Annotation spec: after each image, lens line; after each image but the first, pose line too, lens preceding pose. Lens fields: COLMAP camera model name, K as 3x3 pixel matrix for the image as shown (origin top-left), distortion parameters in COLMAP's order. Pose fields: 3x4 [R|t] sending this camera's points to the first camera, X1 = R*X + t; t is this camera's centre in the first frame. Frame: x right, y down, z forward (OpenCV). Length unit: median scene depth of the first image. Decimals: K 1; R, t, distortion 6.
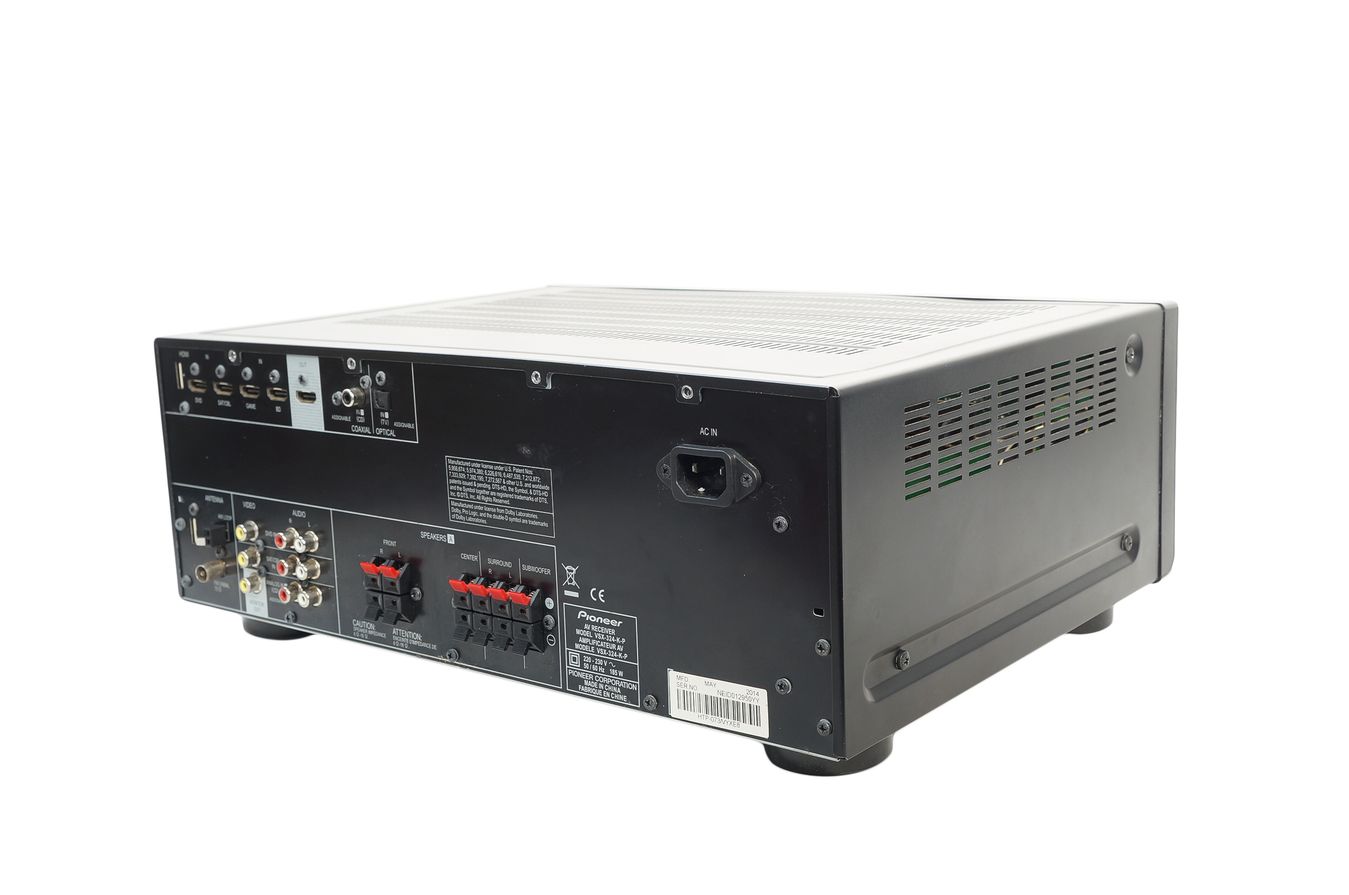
lens RADIAL K [[1627.6, 0, 675.5], [0, 1627.6, 449.7], [0, 0, 1]] dist [0.010682, 0.000000]
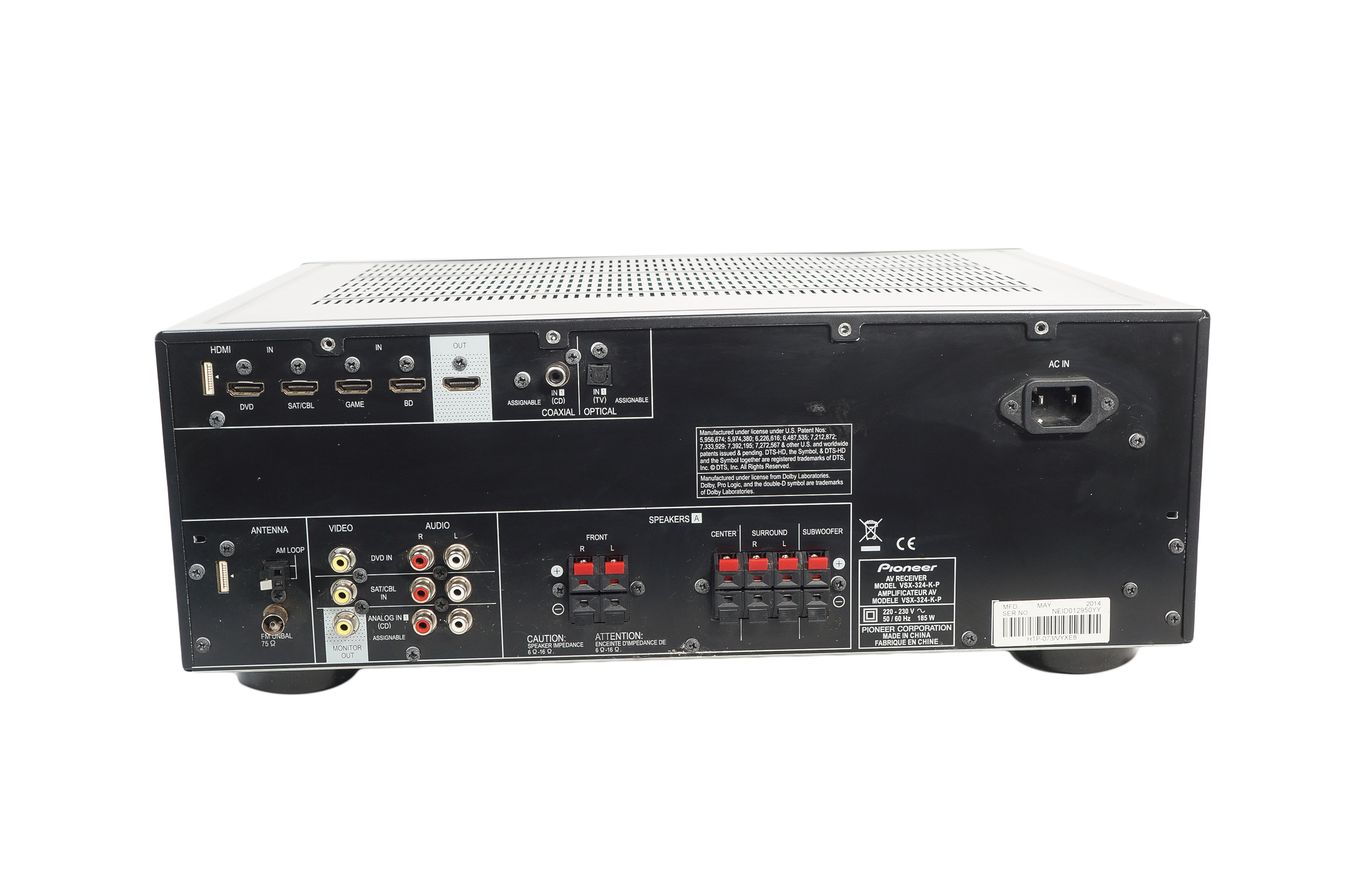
lens RADIAL K [[1627.6, 0, 681.2], [0, 1627.6, 439.5], [0, 0, 1]] dist [0.010682, 0.000000]
pose [[0.755894, -0.118748, 0.643835, -0.735722], [0.107806, 0.992565, 0.056498, -0.041890], [-0.645757, 0.026703, 0.763076, 0.311921]]
